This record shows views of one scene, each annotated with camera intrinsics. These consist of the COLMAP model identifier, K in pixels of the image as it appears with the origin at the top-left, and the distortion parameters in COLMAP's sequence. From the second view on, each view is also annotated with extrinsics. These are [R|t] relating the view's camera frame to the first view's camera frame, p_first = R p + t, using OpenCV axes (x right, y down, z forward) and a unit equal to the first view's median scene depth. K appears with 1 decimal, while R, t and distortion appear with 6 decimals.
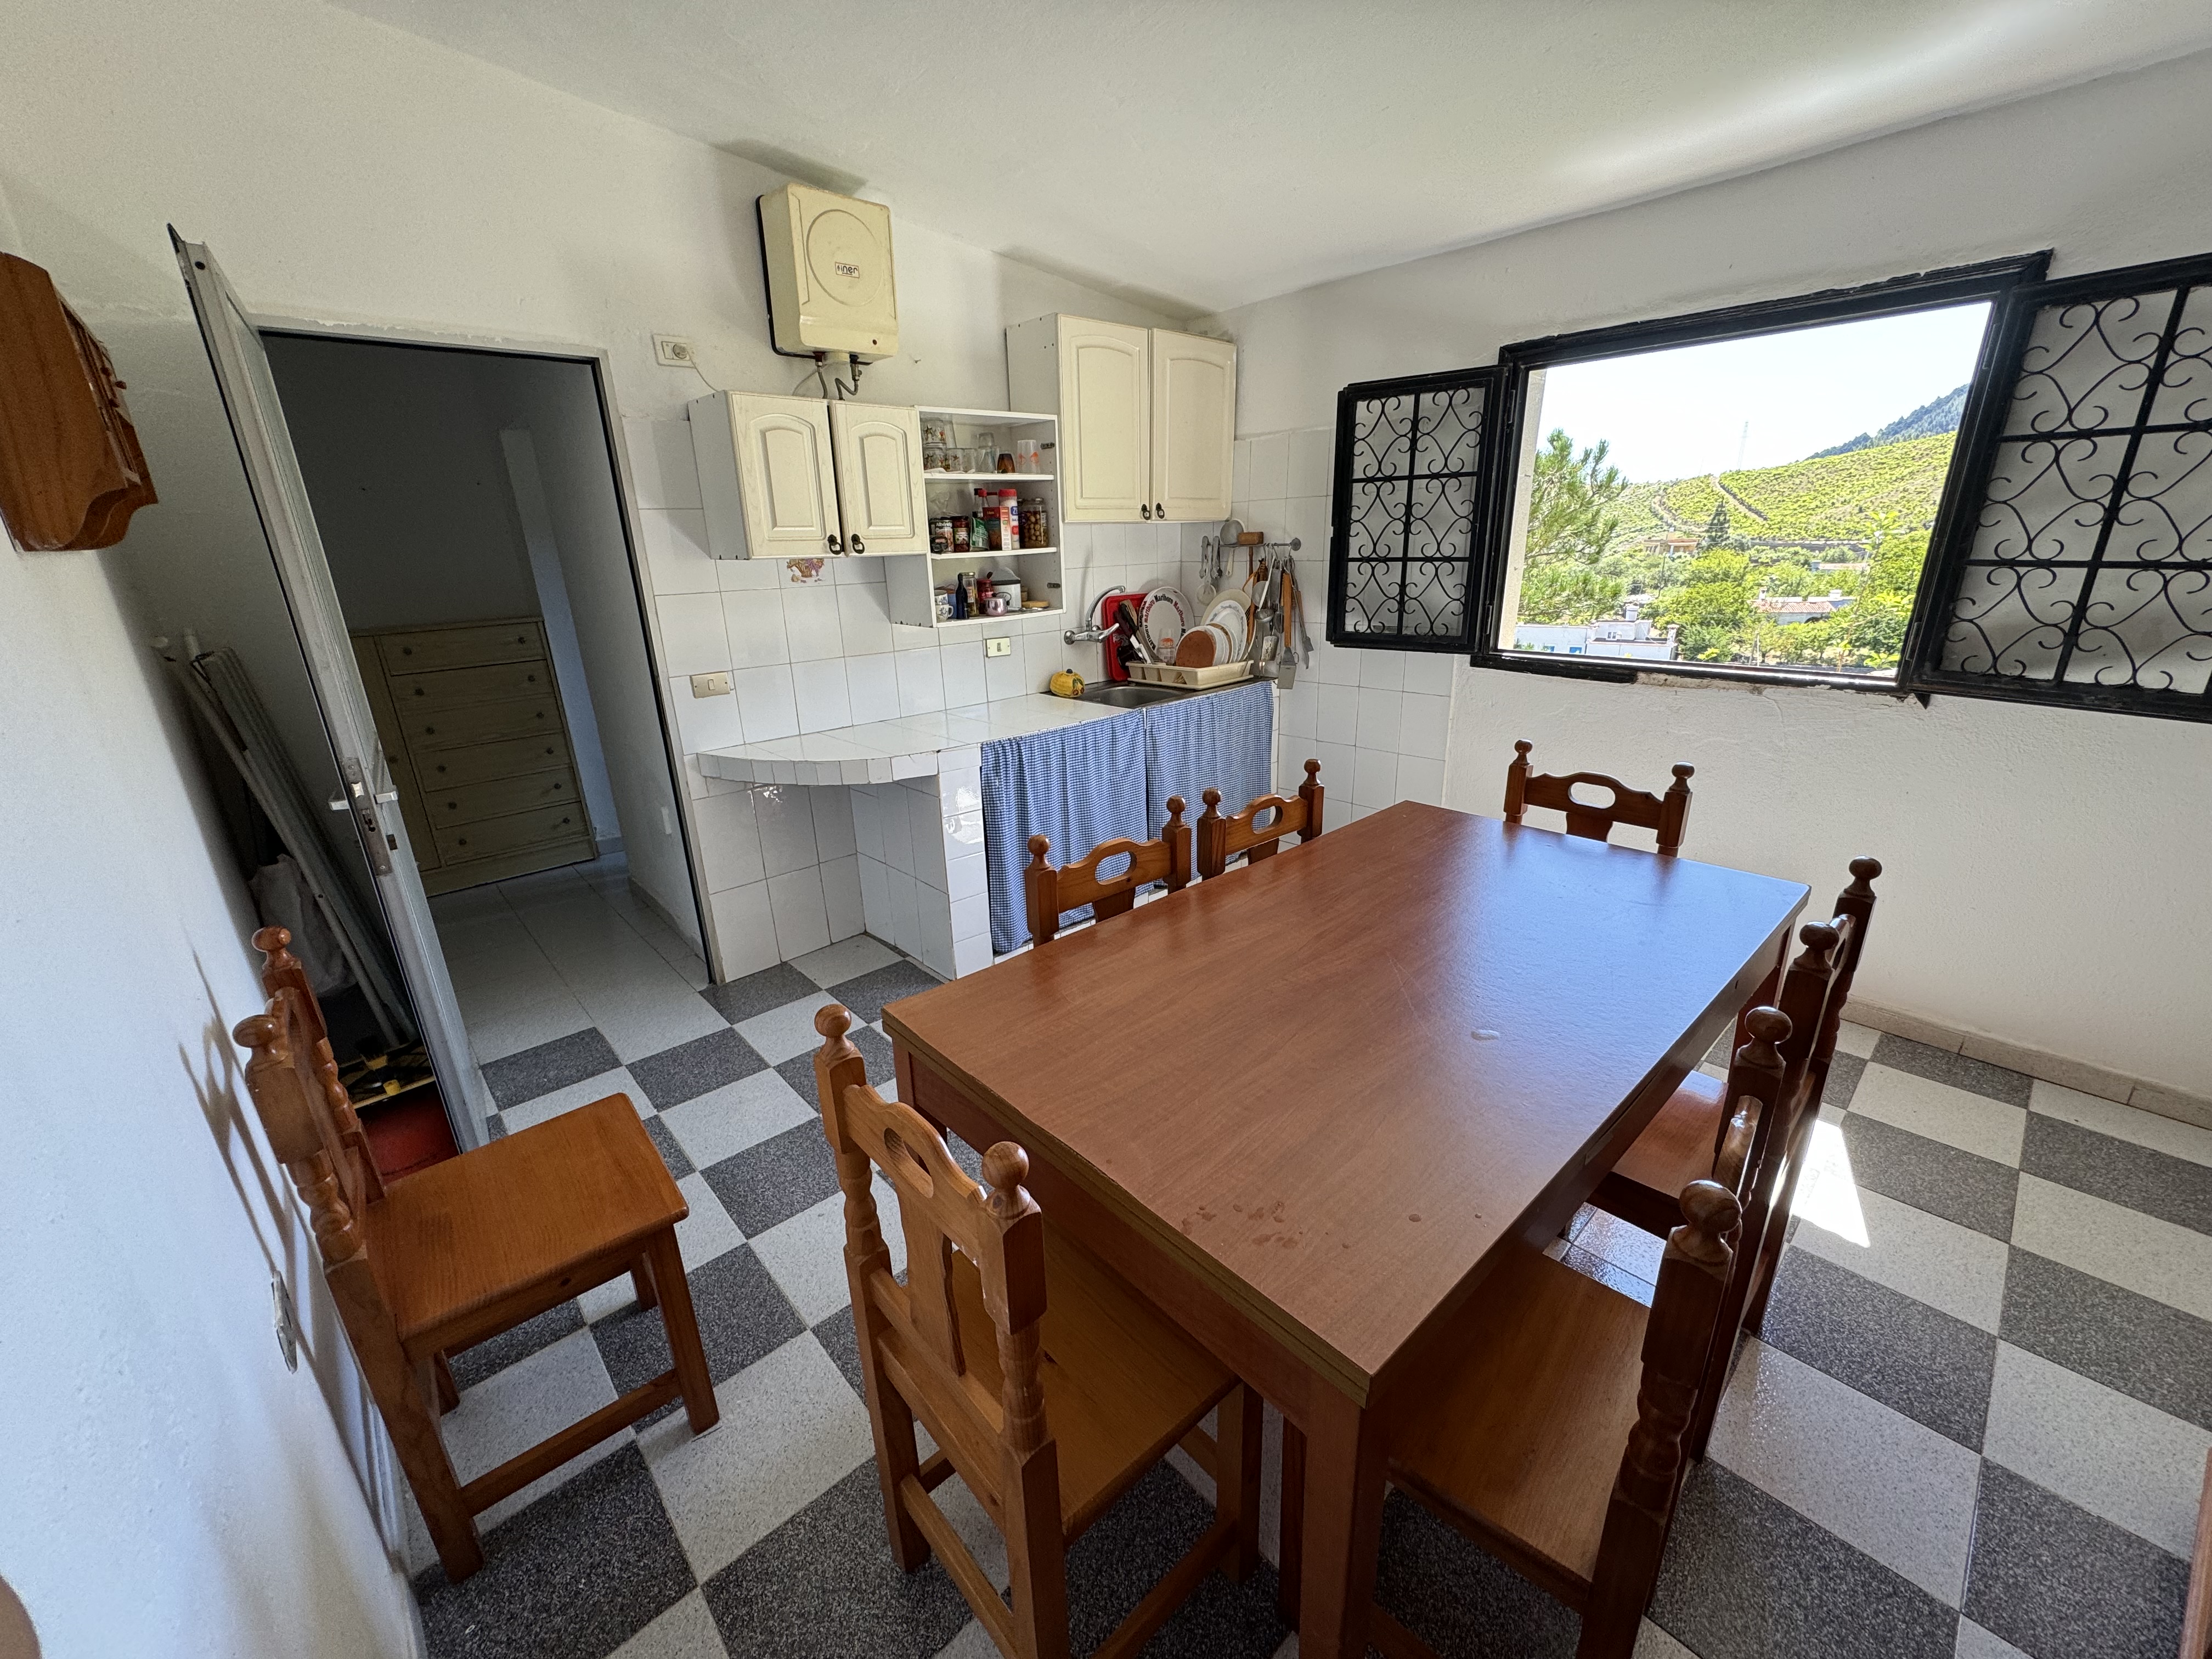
lens RADIAL K [[880.8, 0, 1107.0], [0, 880.8, 830.0], [0, 0, 1]] dist [-0.002406, 0.000224]
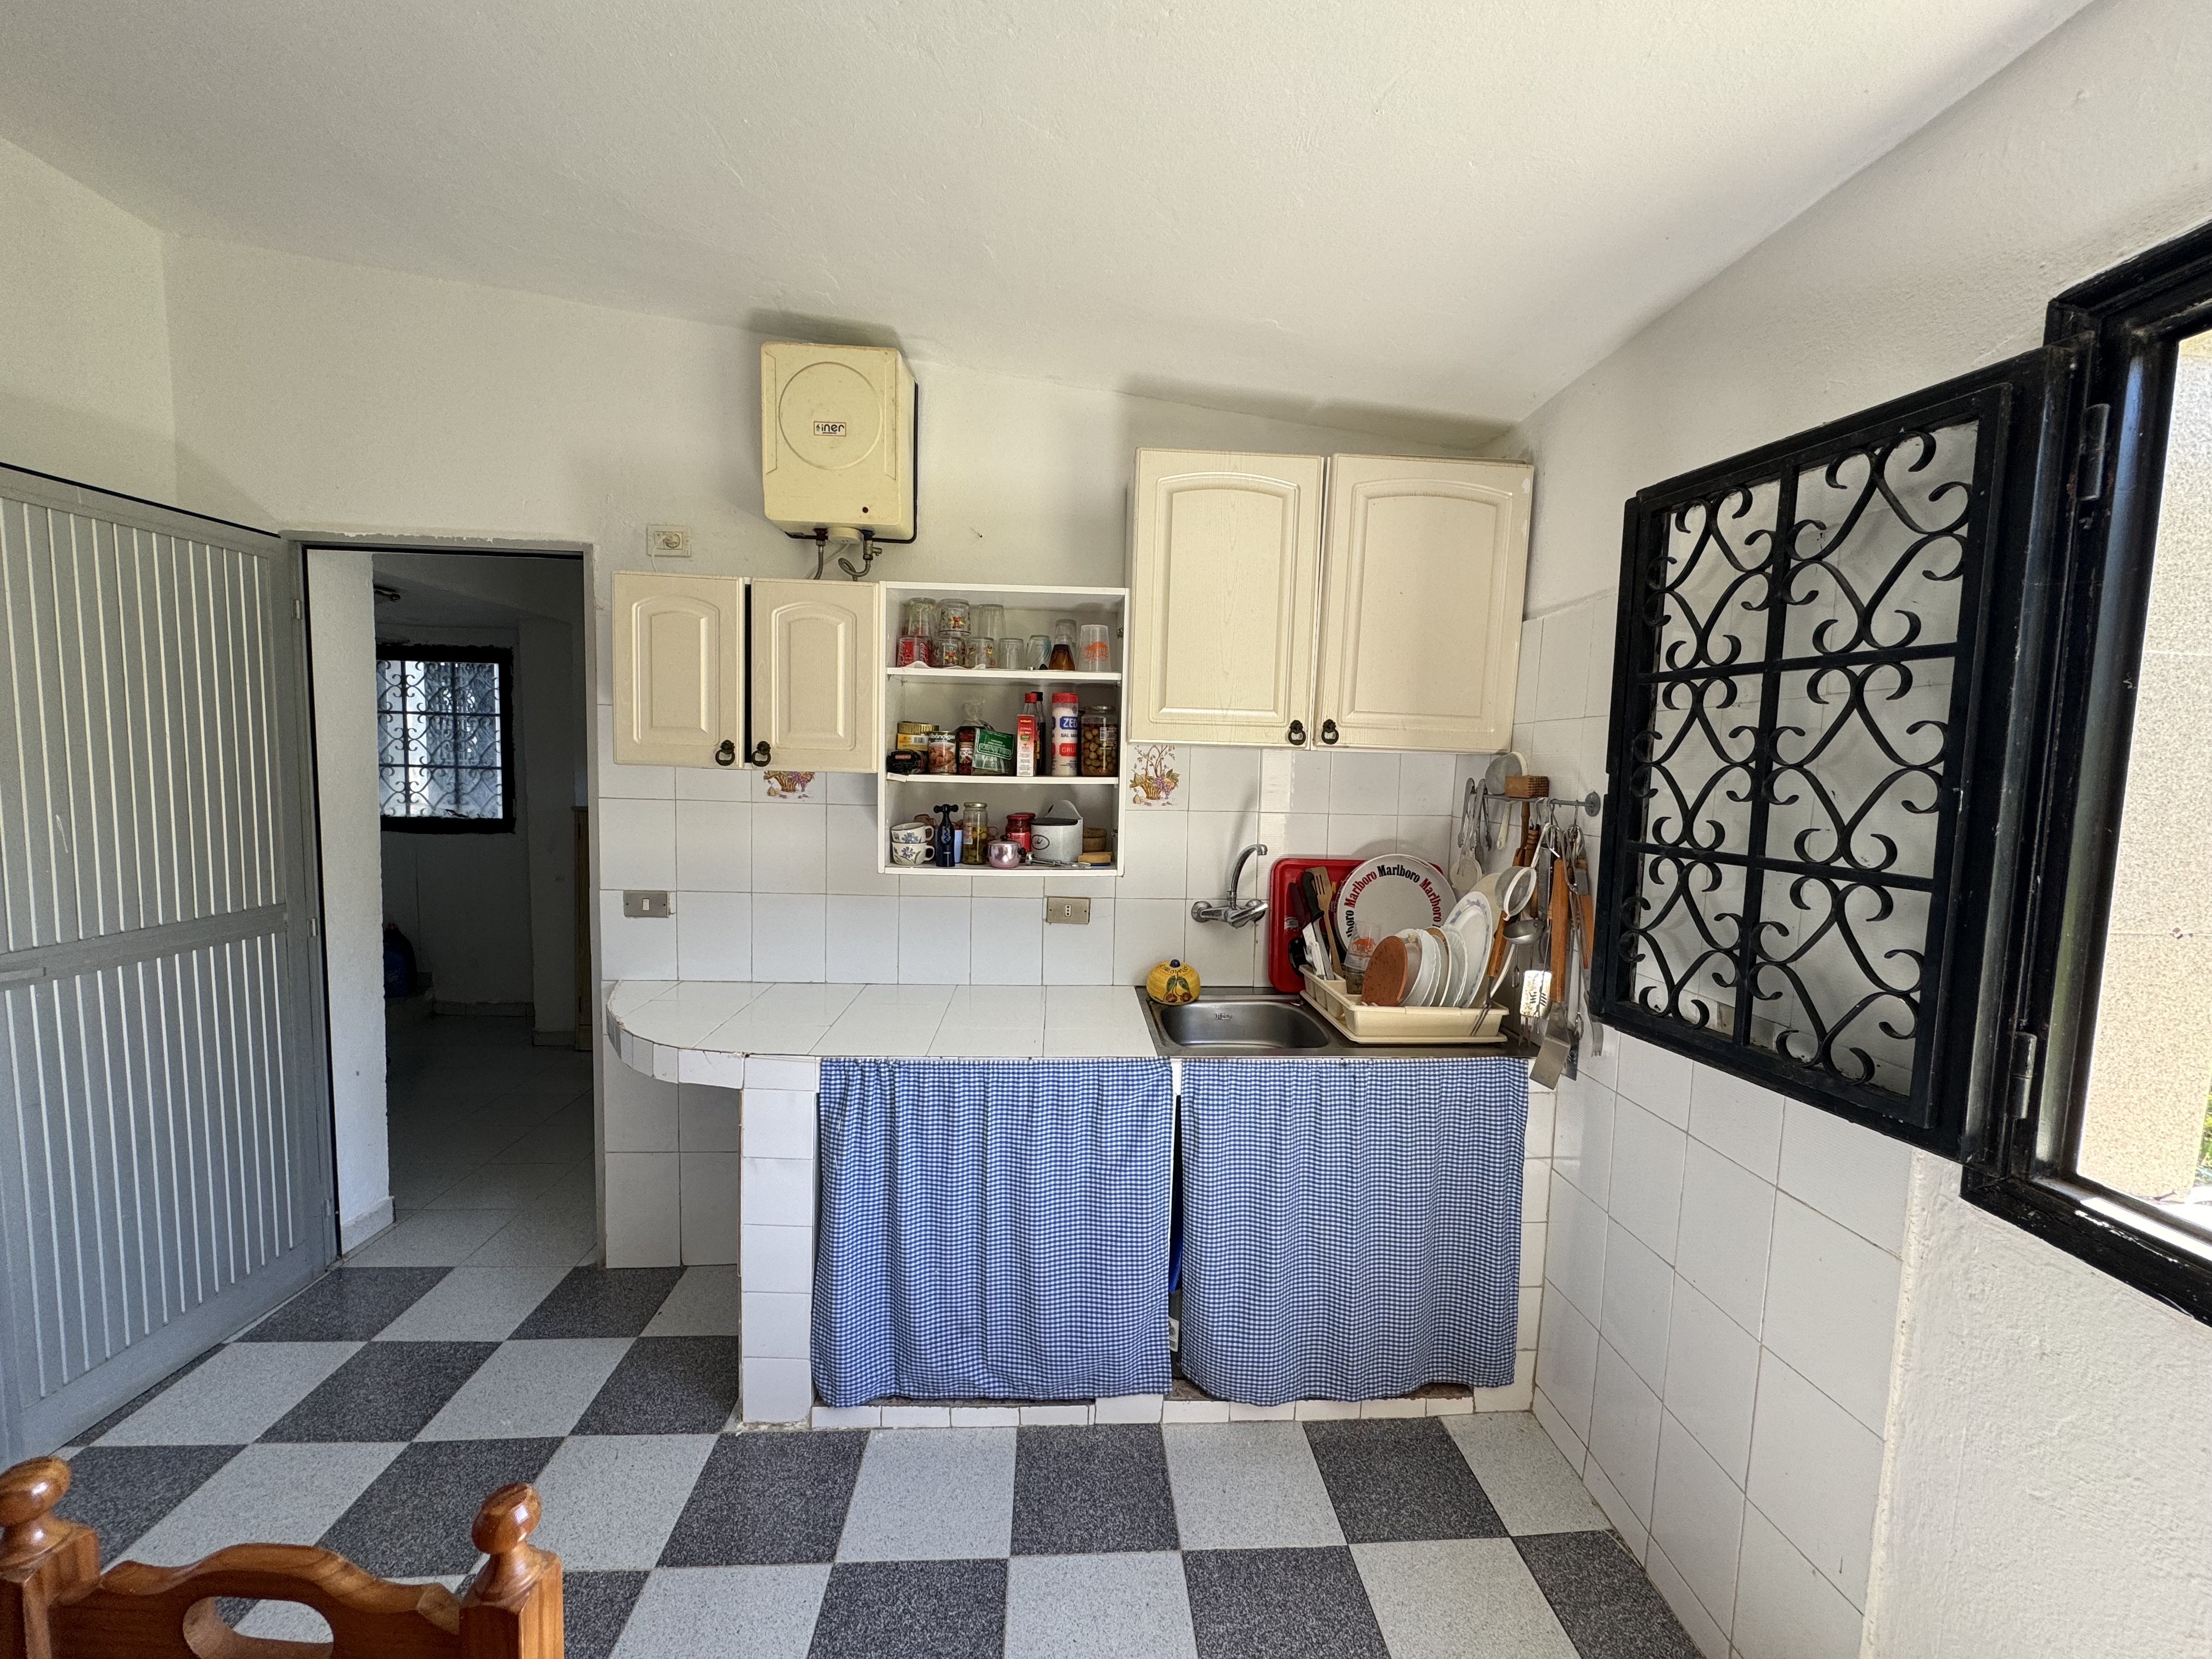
lens RADIAL K [[880.8, 0, 1103.8], [0, 880.8, 830.1], [0, 0, 1]] dist [-0.002406, 0.000224]
pose [[0.772561, 0.101328, -0.626804, 0.383010], [-0.248096, 0.956879, -0.151101, -0.202004], [0.584464, 0.272242, 0.764386, 0.559236]]
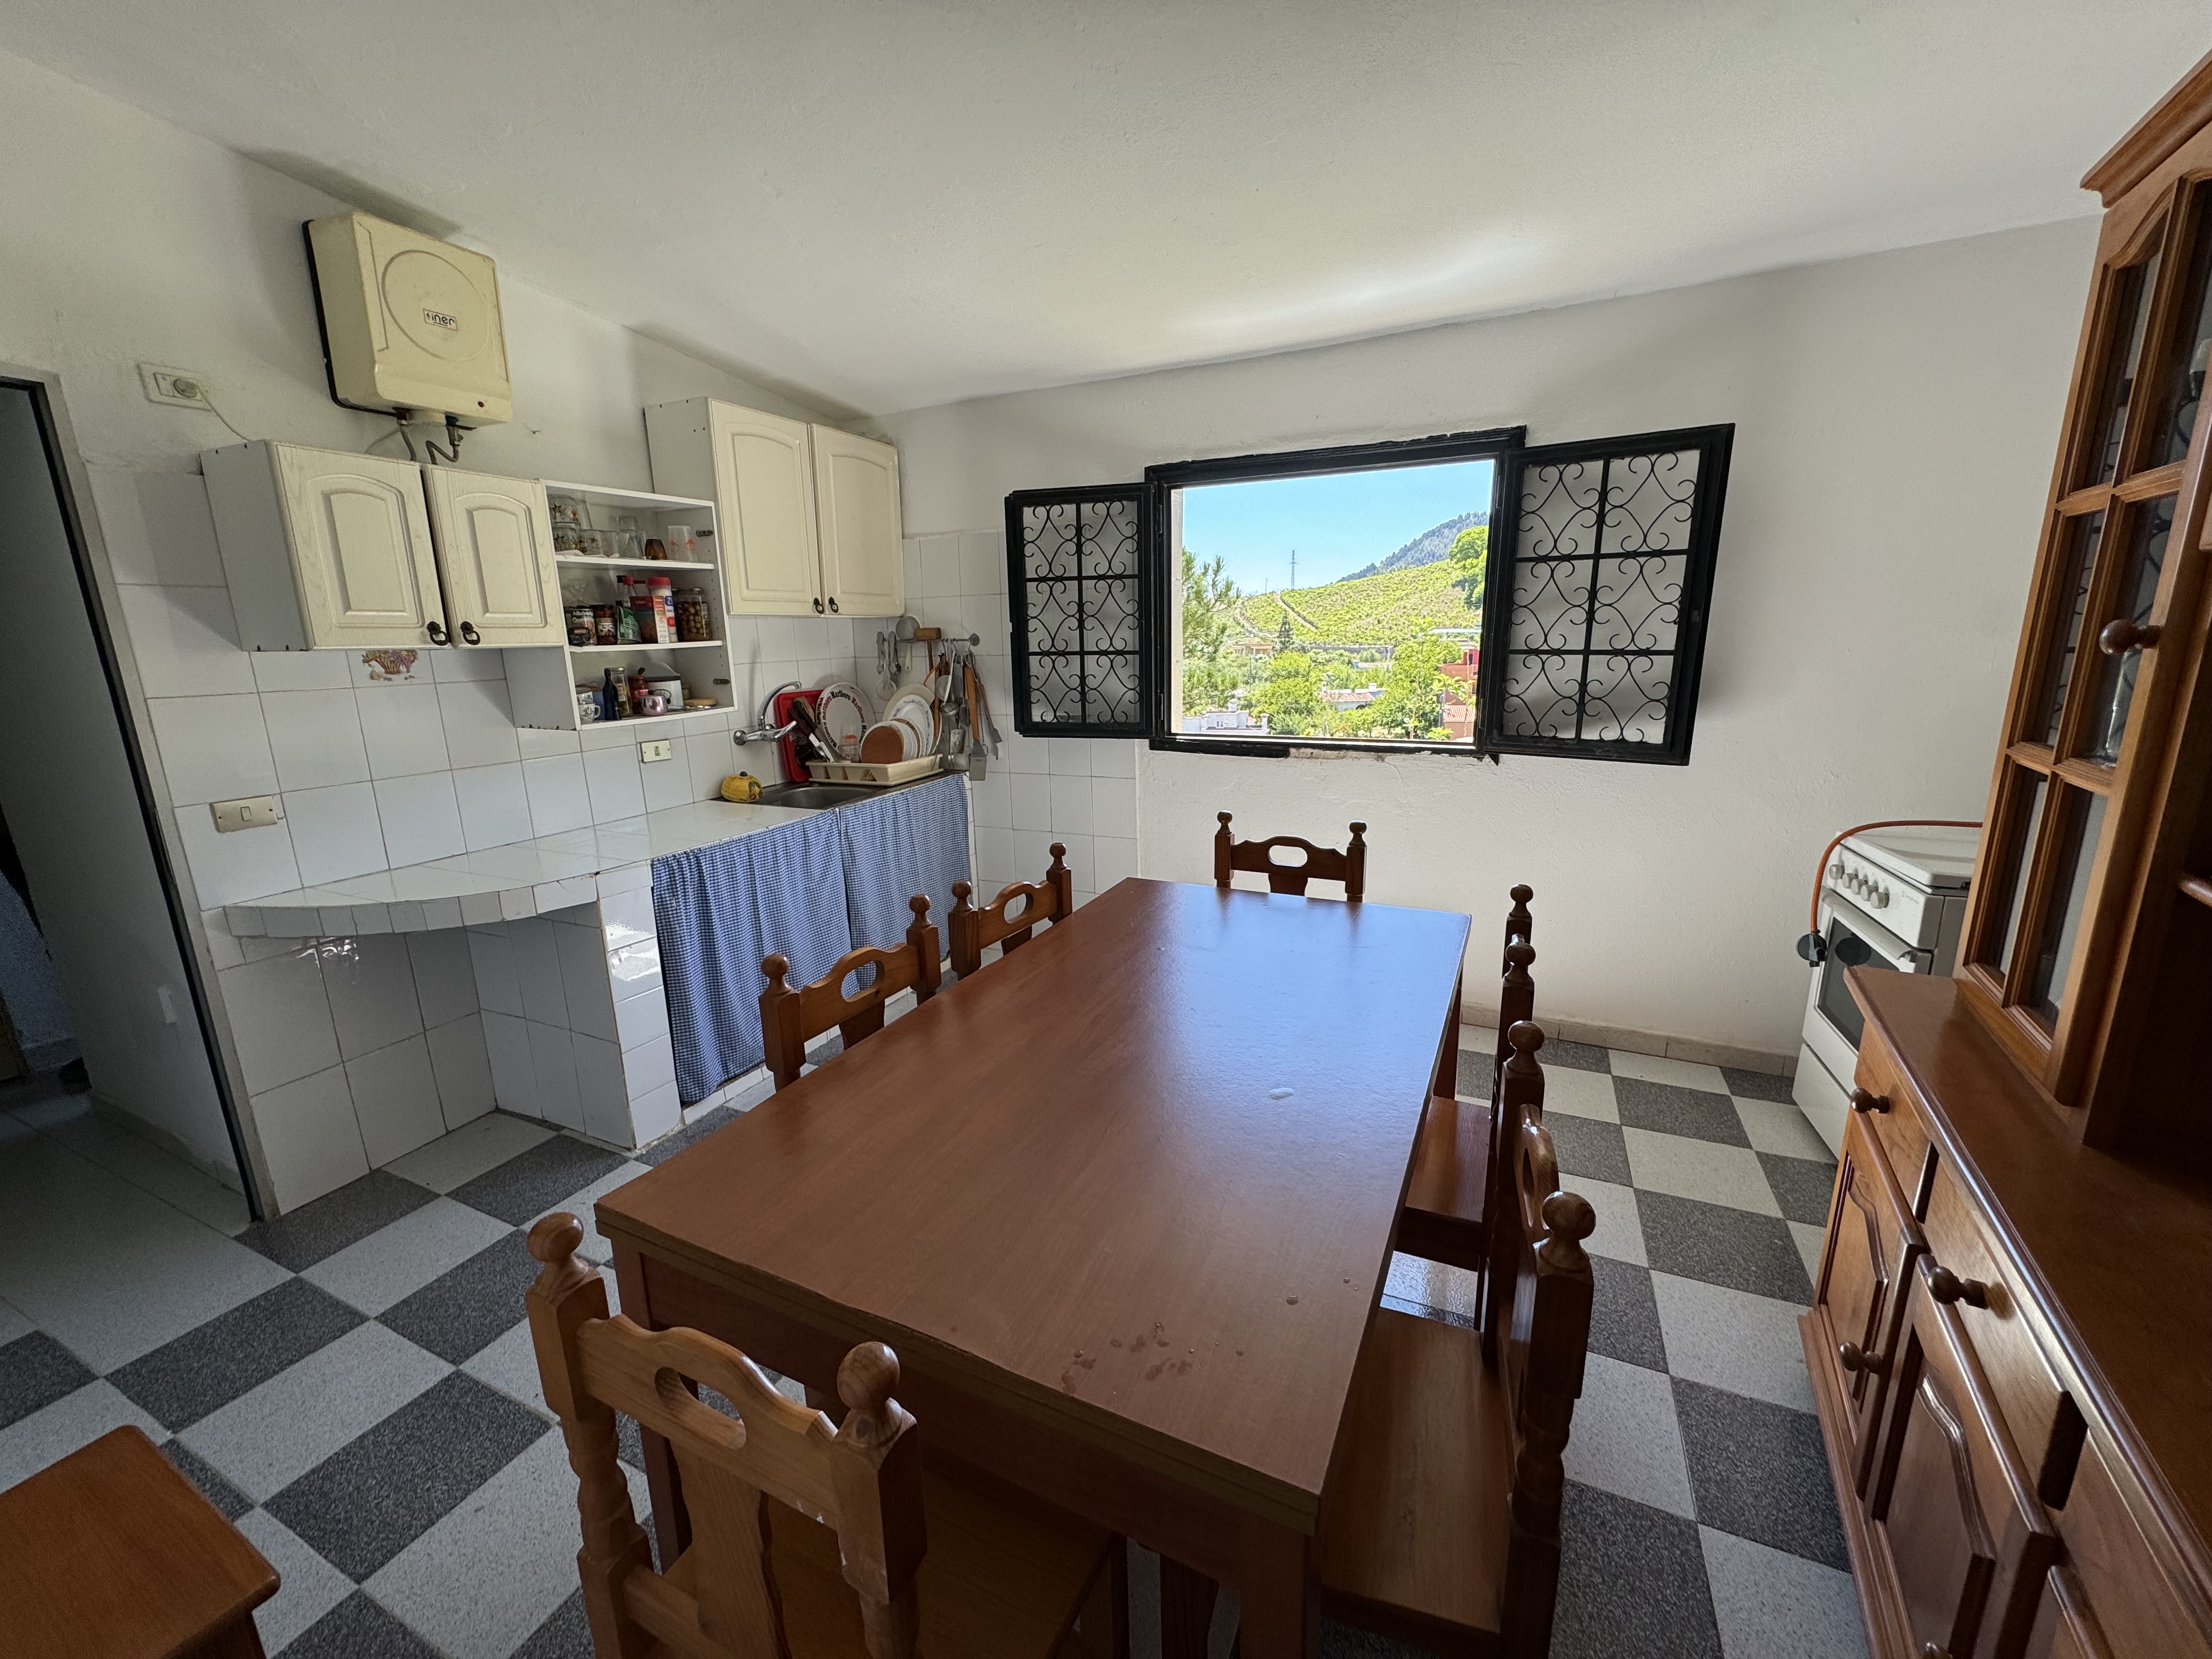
lens RADIAL K [[880.8, 0, 1107.6], [0, 880.8, 829.9], [0, 0, 1]] dist [-0.002406, 0.000224]
pose [[0.925277, -0.074687, 0.371866, -0.045755], [0.114981, 0.989519, -0.087357, -0.000909], [-0.361444, 0.123587, 0.924167, 0.038784]]
